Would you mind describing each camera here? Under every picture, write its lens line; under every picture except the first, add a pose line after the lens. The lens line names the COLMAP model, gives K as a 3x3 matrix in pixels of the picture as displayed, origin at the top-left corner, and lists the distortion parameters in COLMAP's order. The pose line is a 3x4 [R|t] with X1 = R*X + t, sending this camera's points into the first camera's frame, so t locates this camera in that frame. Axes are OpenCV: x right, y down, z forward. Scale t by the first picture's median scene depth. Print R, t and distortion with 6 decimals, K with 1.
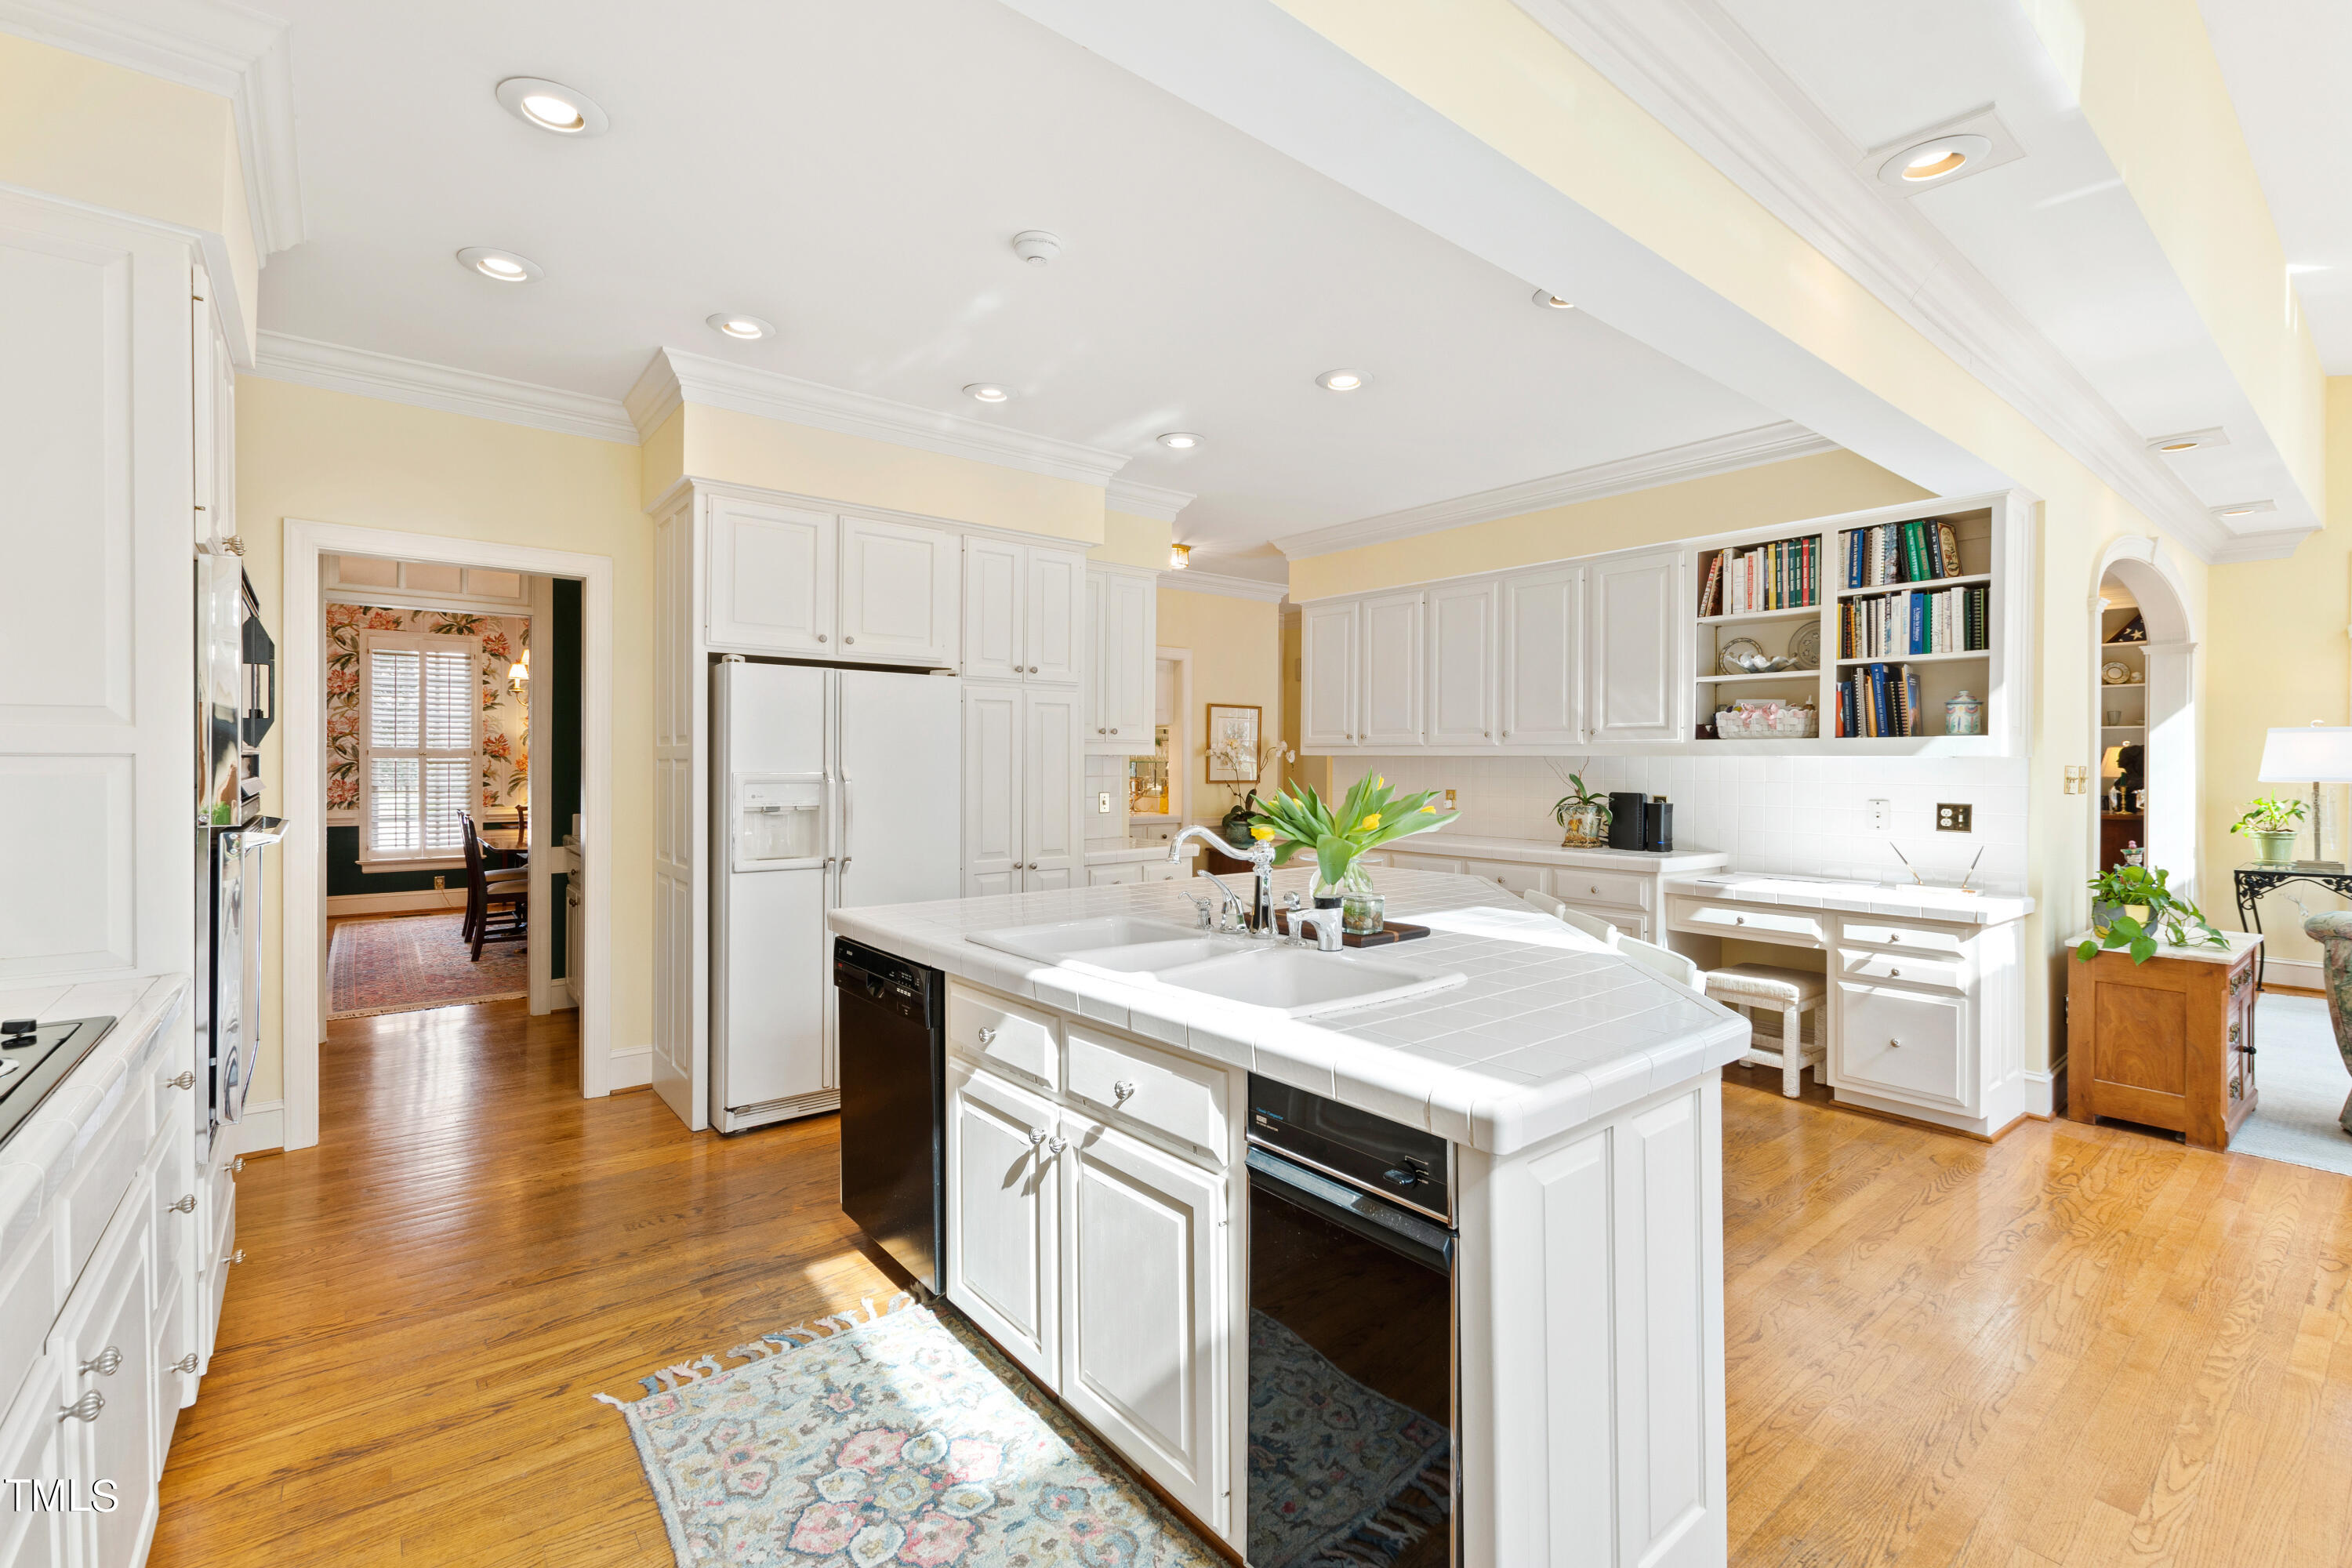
lens RADIAL K [[1025.4, 0, 1155.0], [0, 1025.4, 765.2], [0, 0, 1]] dist [-0.000007, -0.001607]
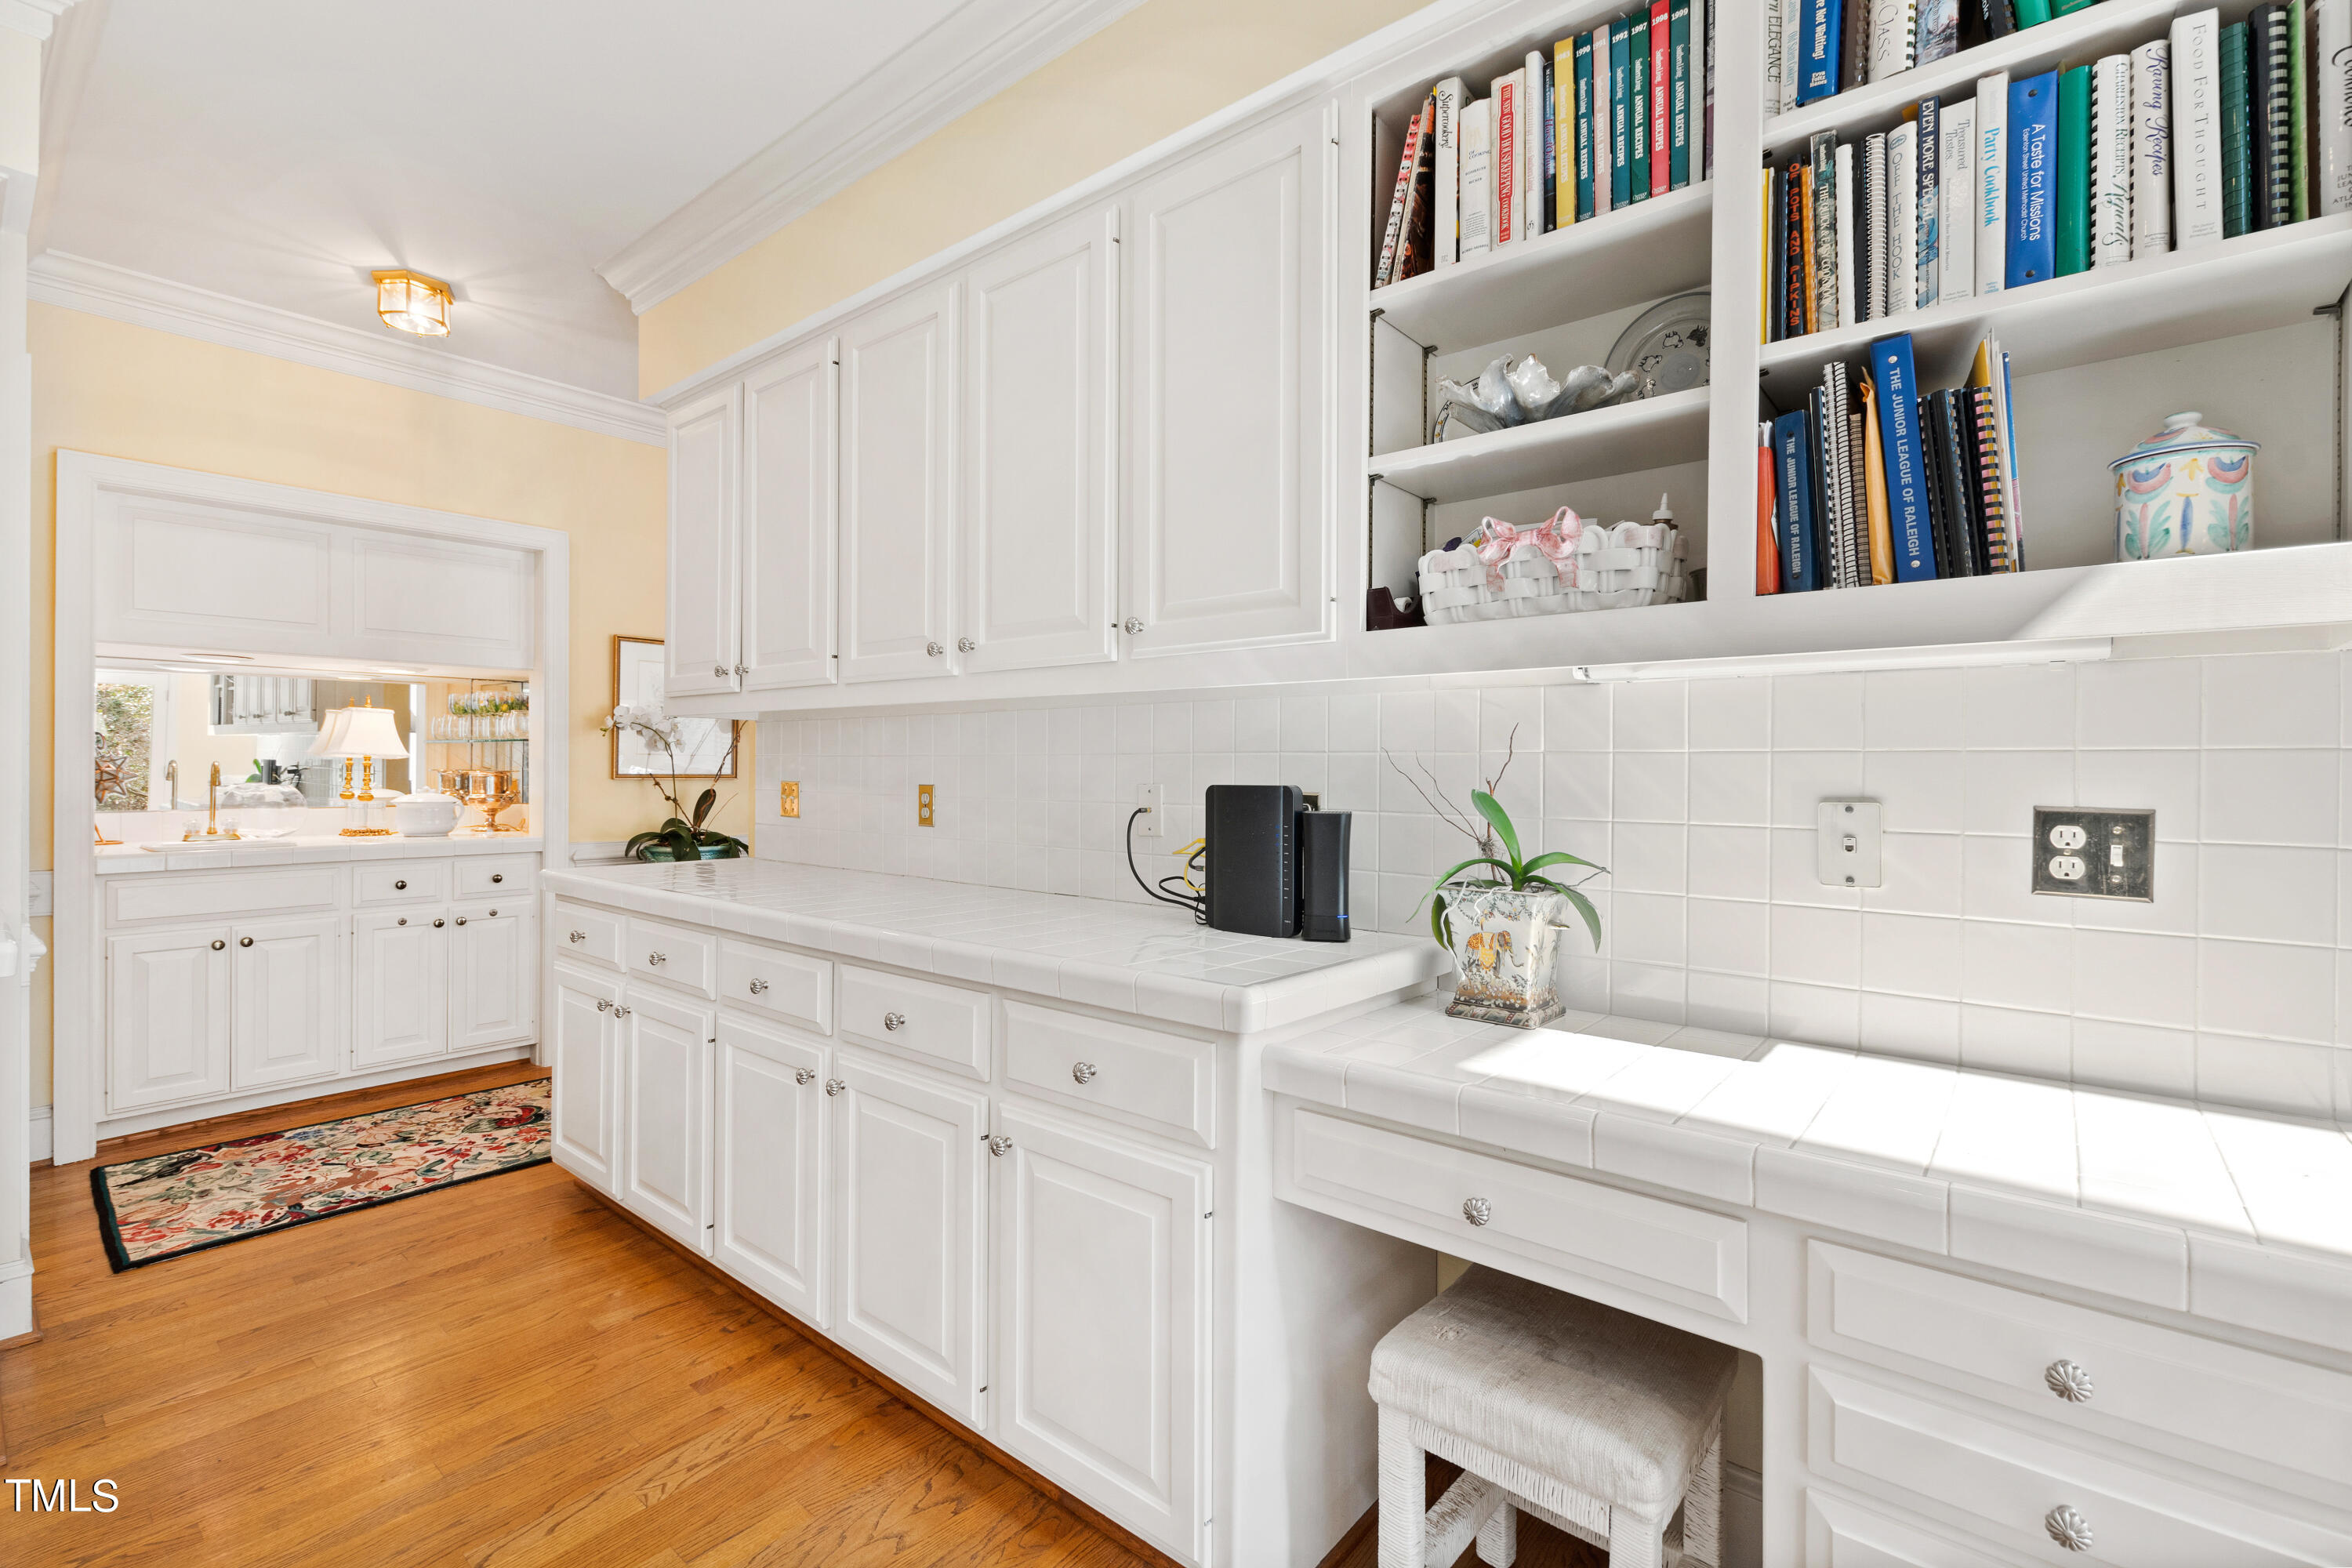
lens RADIAL K [[1025.4, 0, 1165.6], [0, 1025.4, 771.9], [0, 0, 1]] dist [-0.000007, -0.001607]
pose [[0.980427, 0.001789, 0.196877, 0.427243], [-0.001254, 0.999995, -0.002841, 0.026969], [-0.196881, 0.002539, 0.980424, 0.730027]]
